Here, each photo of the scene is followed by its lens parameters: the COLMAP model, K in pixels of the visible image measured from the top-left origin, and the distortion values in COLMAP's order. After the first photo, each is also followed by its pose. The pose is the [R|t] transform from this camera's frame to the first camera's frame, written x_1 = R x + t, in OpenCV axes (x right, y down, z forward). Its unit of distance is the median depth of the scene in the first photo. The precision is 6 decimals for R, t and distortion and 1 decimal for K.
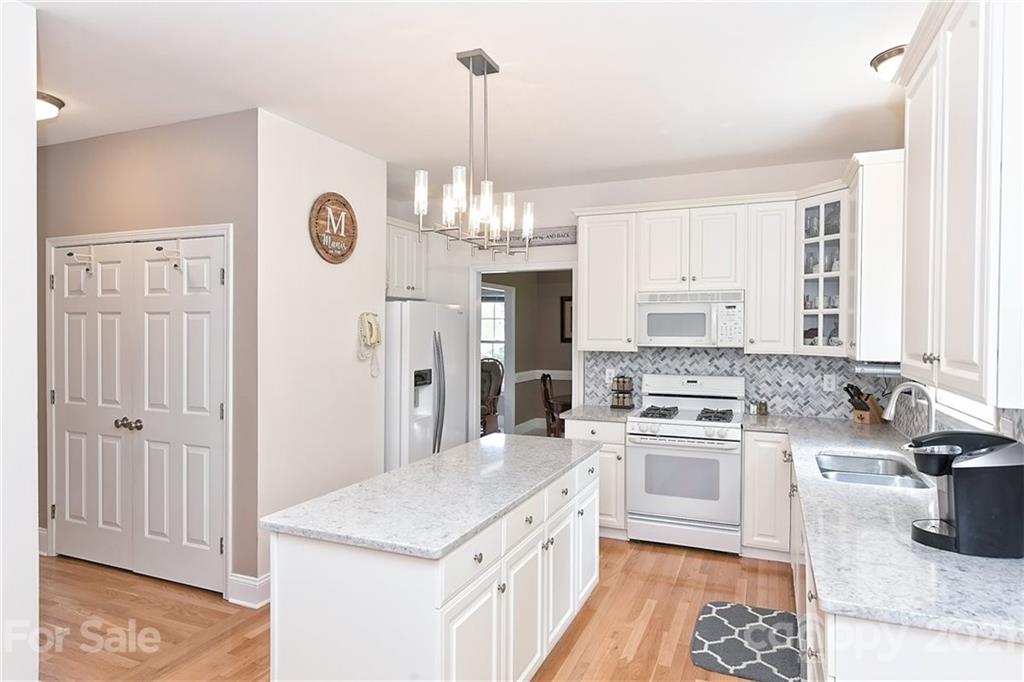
lens RADIAL K [[605.9, 0, 512.5], [0, 605.9, 338.4], [0, 0, 1]] dist [0.000486, -0.000022]
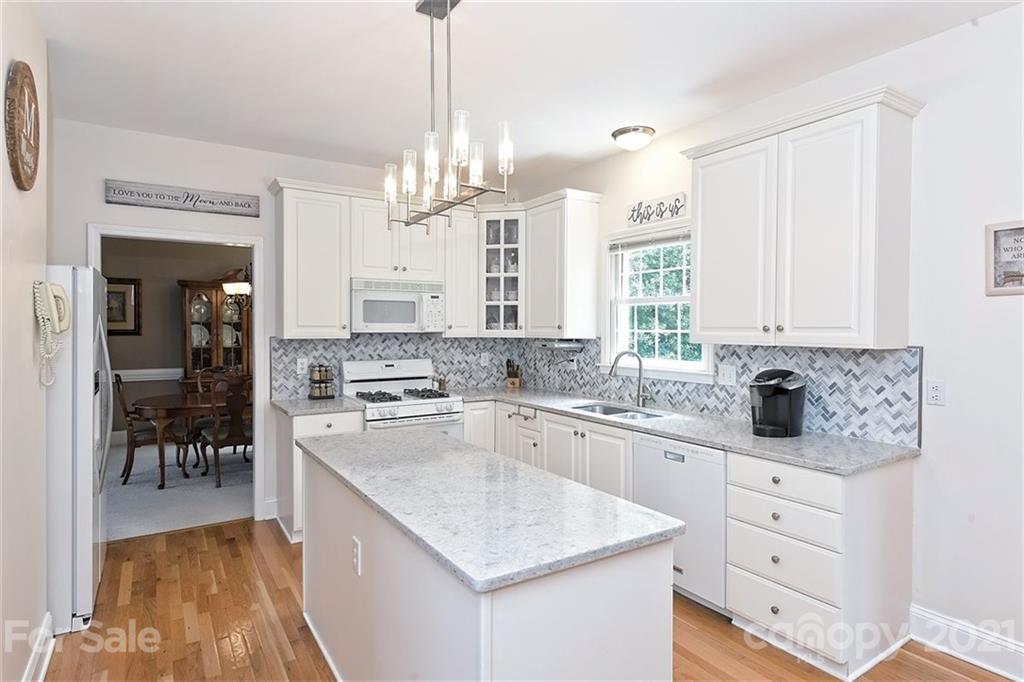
lens RADIAL K [[556.7, 0, 516.1], [0, 556.7, 335.4], [0, 0, 1]] dist [0.002696, 0.001049]
pose [[0.560211, -0.015480, 0.828205, -0.398065], [0.011094, 0.999876, 0.011185, 0.010057], [-0.828276, 0.002923, 0.560313, 0.275090]]
